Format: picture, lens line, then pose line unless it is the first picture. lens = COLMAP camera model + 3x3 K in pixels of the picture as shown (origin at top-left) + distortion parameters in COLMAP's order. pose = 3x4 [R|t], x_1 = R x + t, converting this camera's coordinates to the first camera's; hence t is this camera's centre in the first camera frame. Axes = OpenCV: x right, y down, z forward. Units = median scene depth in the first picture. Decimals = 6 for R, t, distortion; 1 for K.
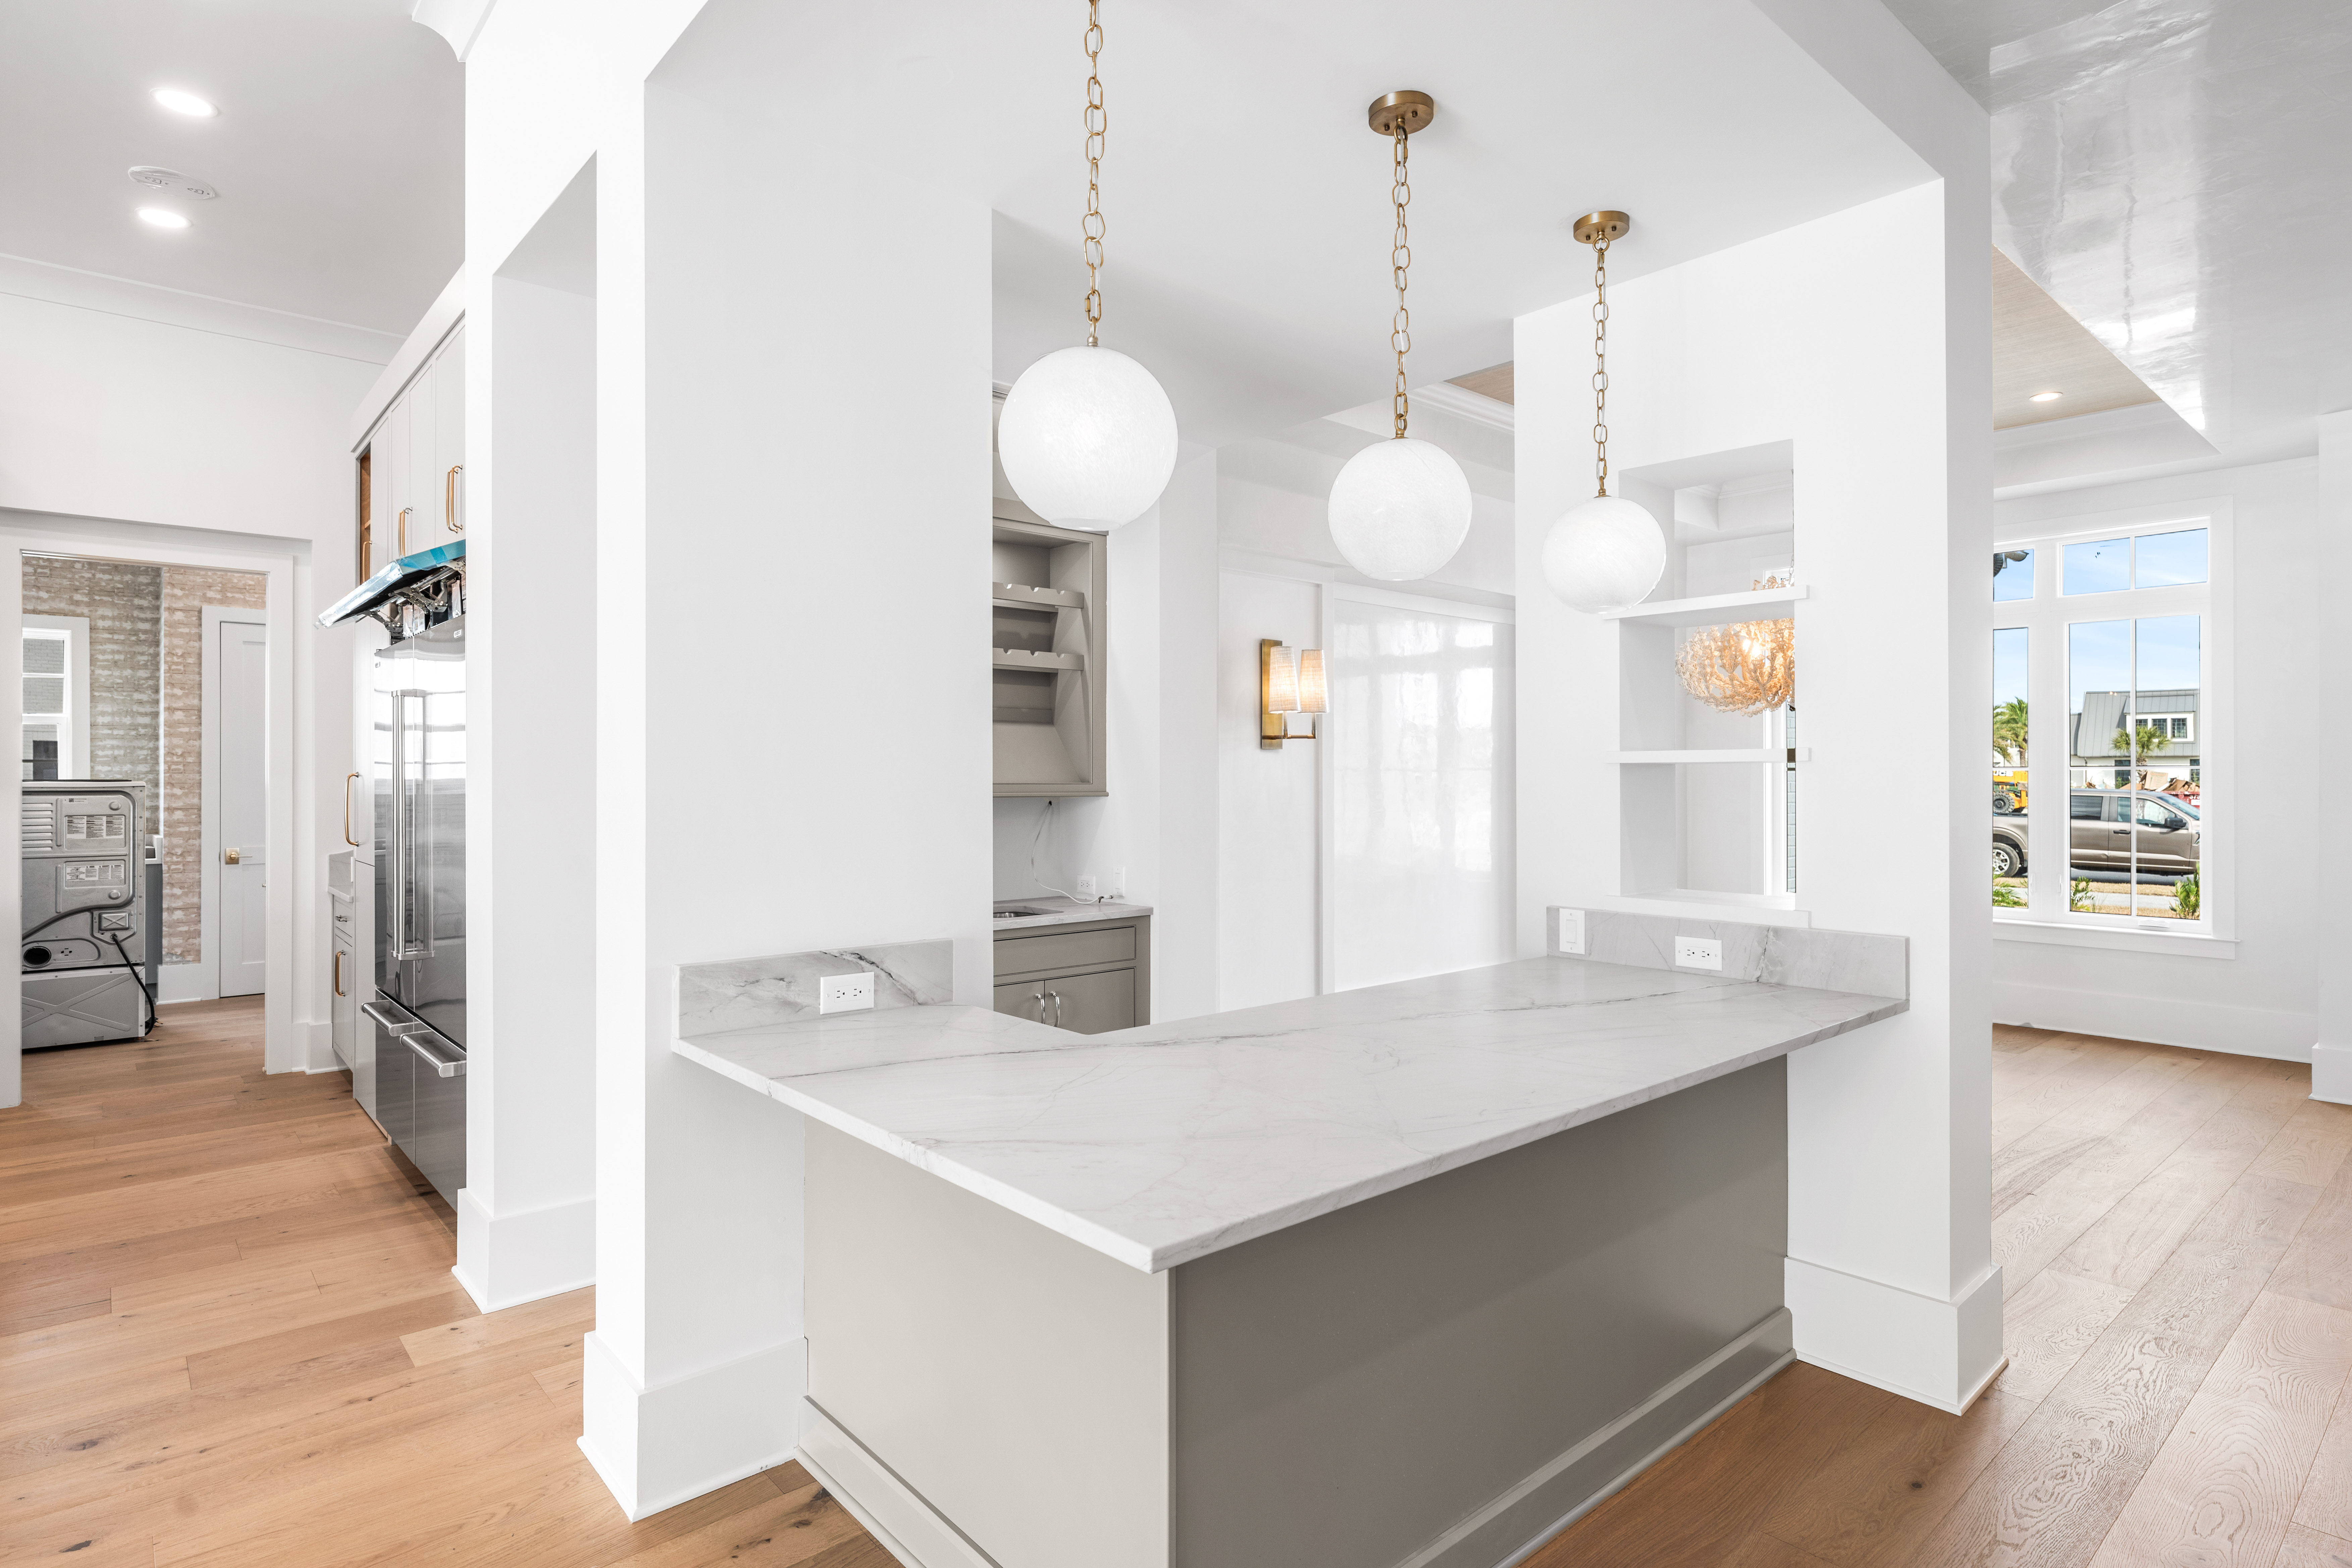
lens RADIAL K [[1232.1, 0, 1166.5], [0, 1232.1, 783.4], [0, 0, 1]] dist [0.004747, 0.000415]
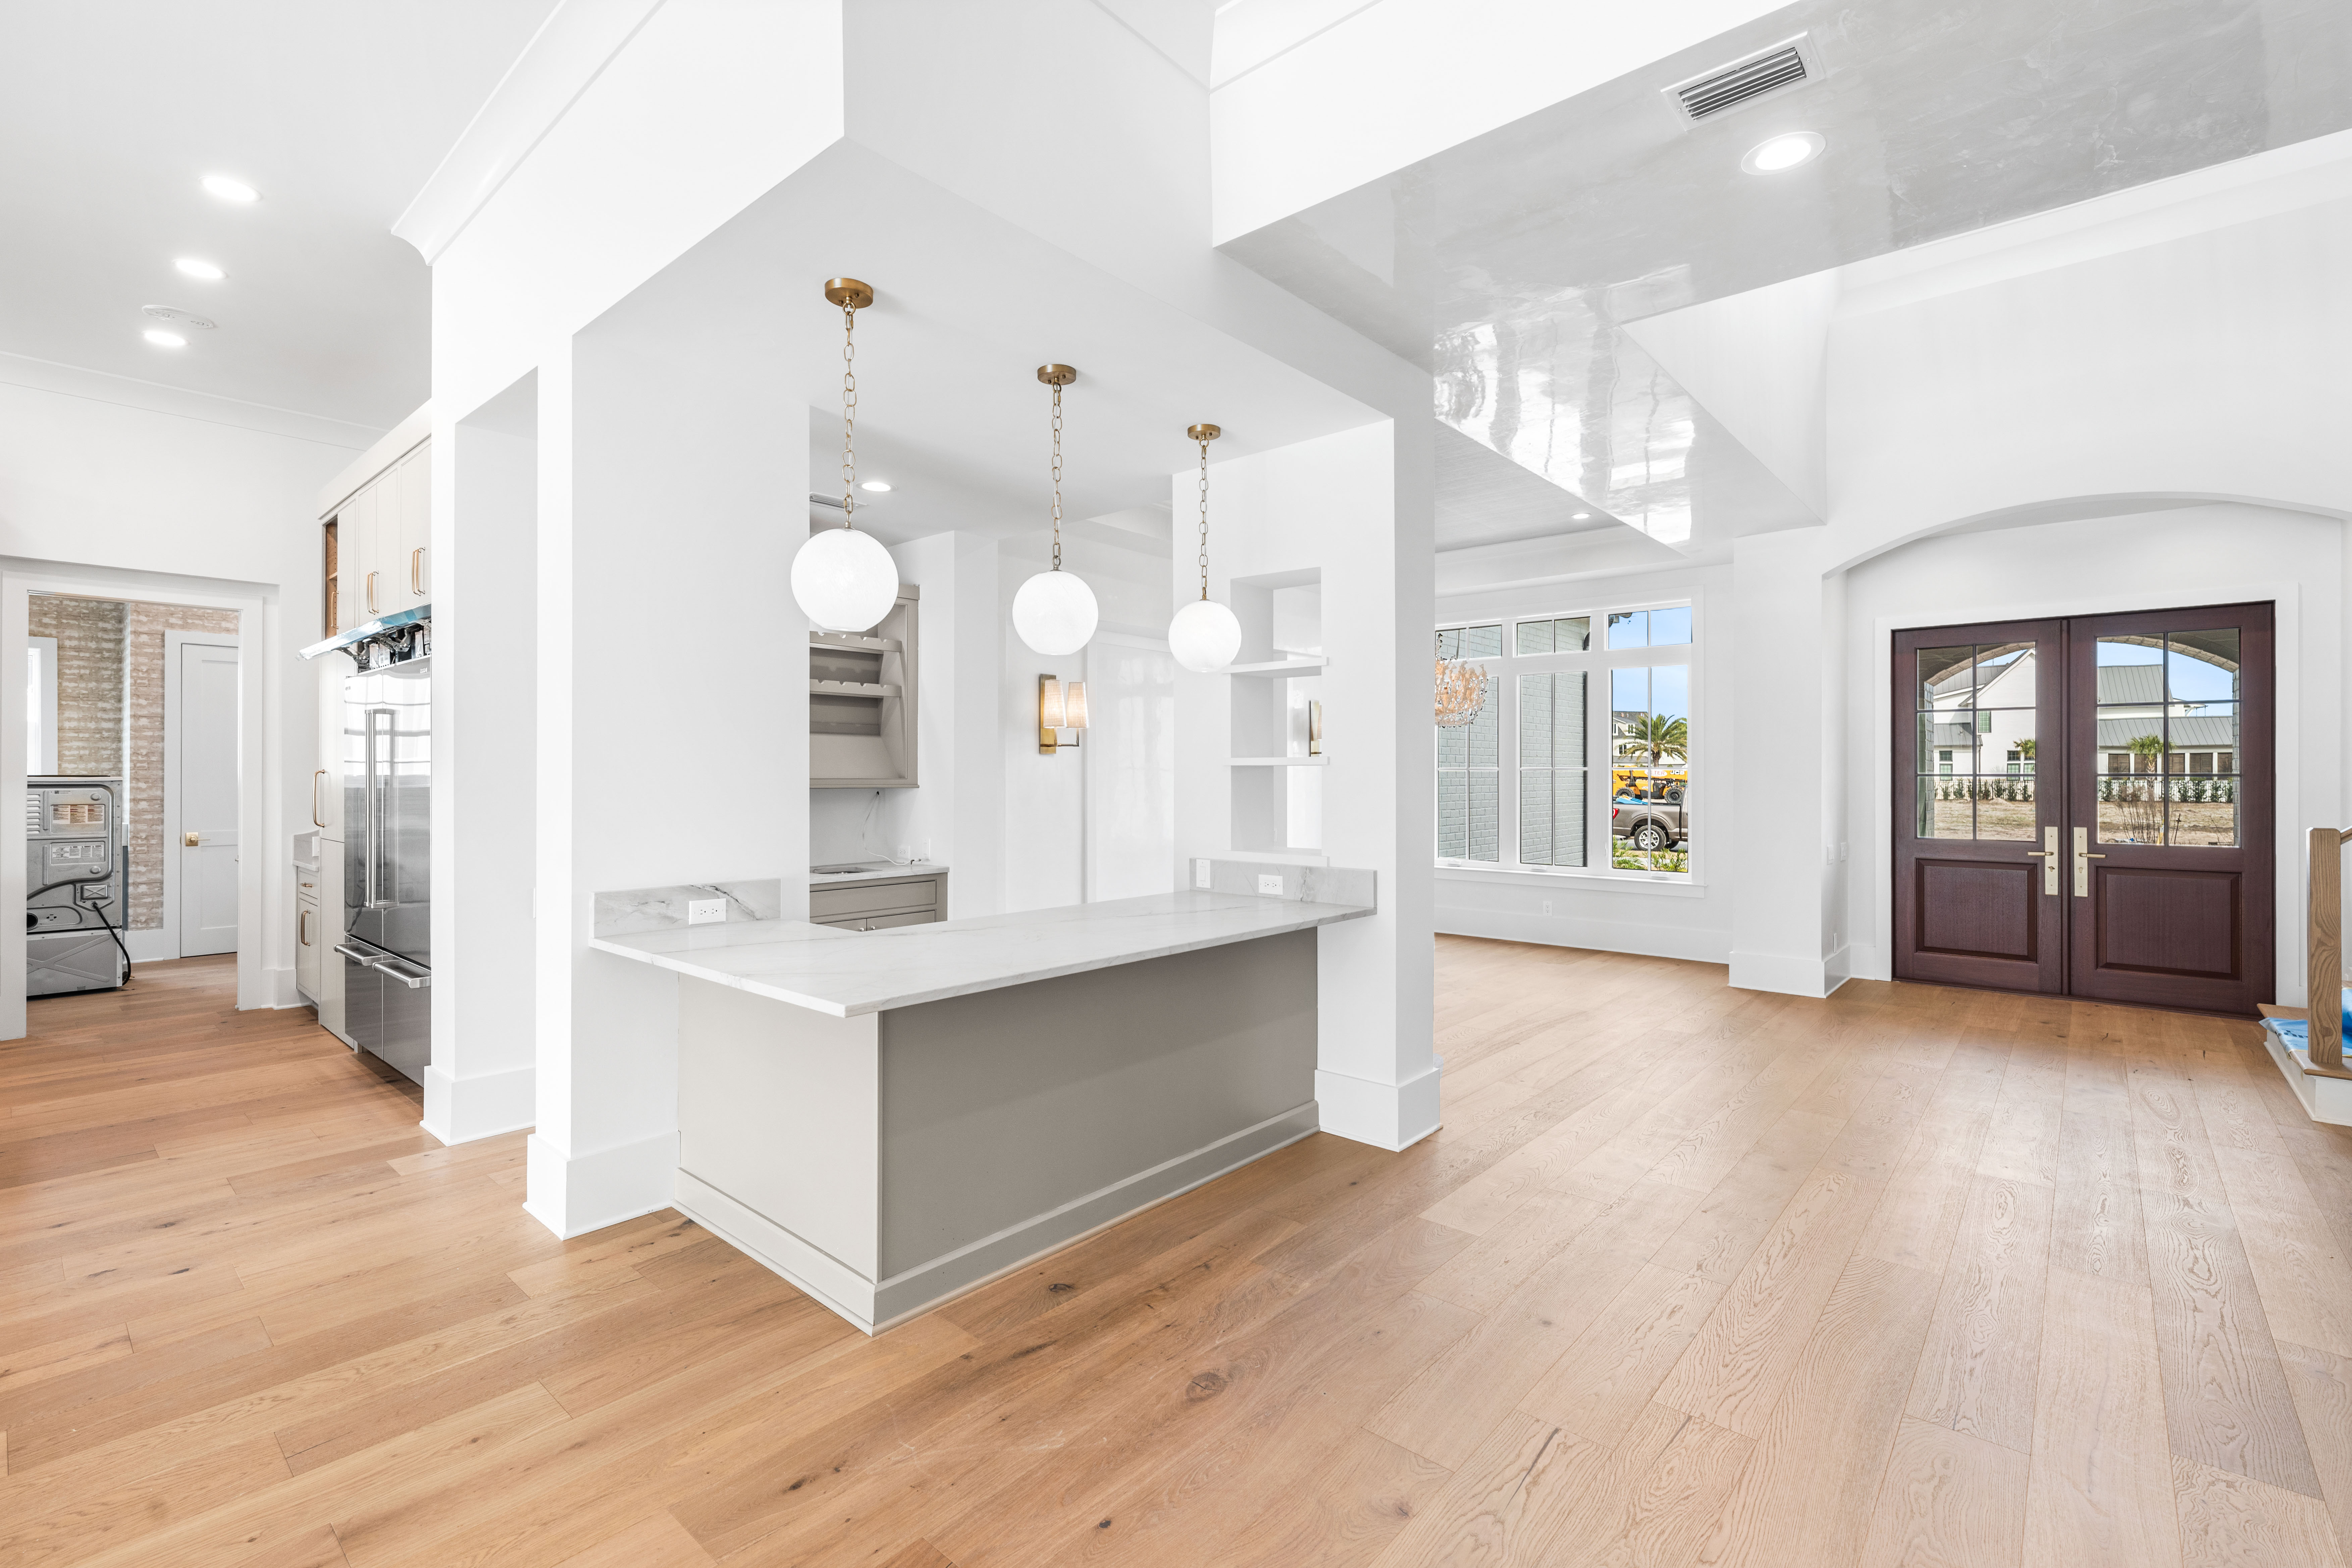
lens RADIAL K [[1080.0, 0, 1183.7], [0, 1080.0, 777.1], [0, 0, 1]] dist [0.003089, -0.000906]
pose [[0.991527, 0.000993, 0.129901, 0.128939], [-0.000625, 0.999996, -0.002877, 0.002403], [-0.129903, 0.002771, 0.991523, -0.349992]]
